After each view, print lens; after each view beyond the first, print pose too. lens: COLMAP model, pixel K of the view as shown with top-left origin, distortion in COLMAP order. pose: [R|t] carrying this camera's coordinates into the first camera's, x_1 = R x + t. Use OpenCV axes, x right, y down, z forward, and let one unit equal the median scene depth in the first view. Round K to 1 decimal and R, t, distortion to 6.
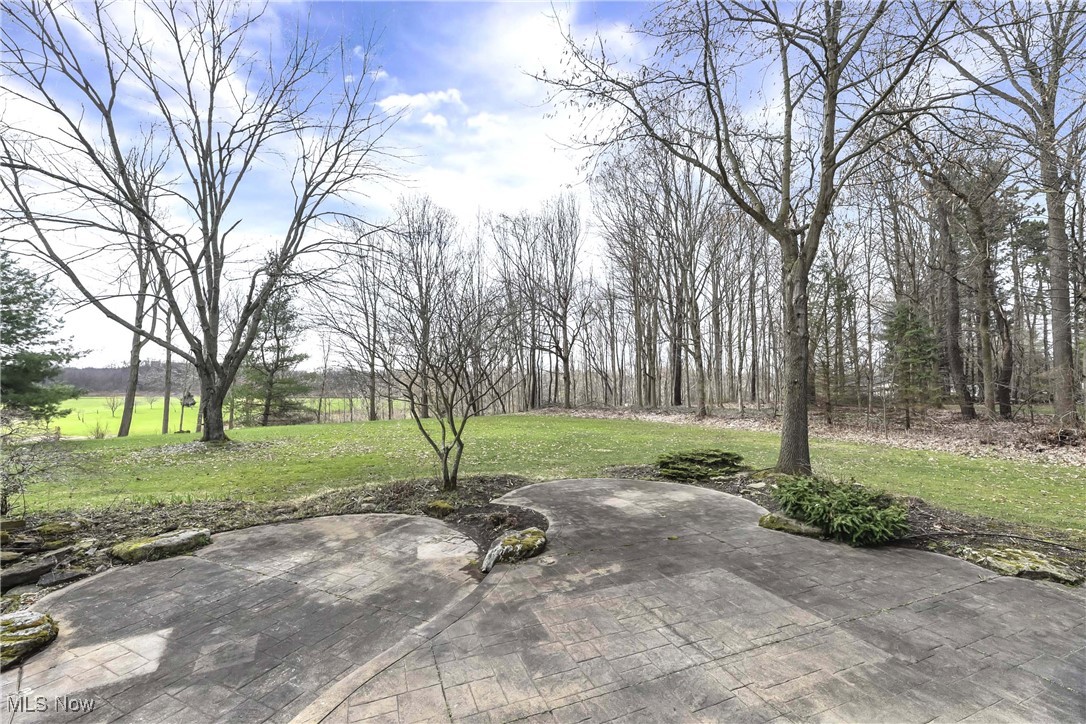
lens RADIAL K [[441.9, 0, 543.0], [0, 441.9, 360.7], [0, 0, 1]] dist [-0.003972, -0.000135]
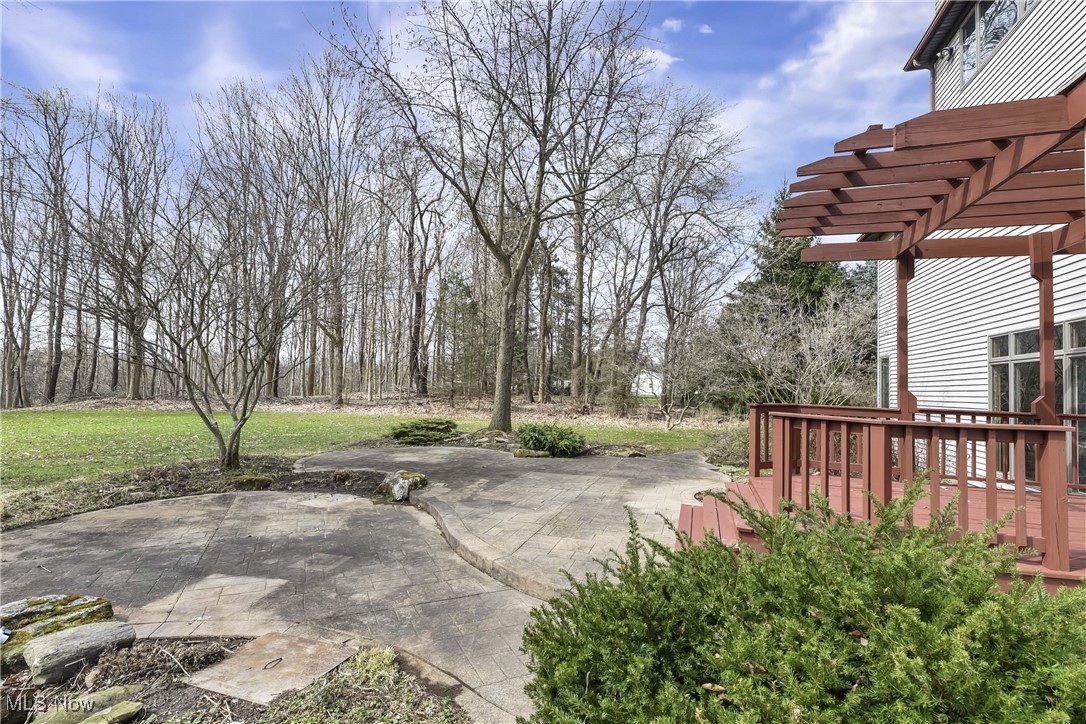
lens RADIAL K [[526.1, 0, 541.9], [0, 526.1, 365.0], [0, 0, 1]] dist [-0.000125, 0.000015]
pose [[0.624440, 0.048213, 0.779583, -0.575400], [-0.063912, 0.997900, -0.010522, 0.052650], [-0.778453, -0.043254, 0.626210, -0.112360]]
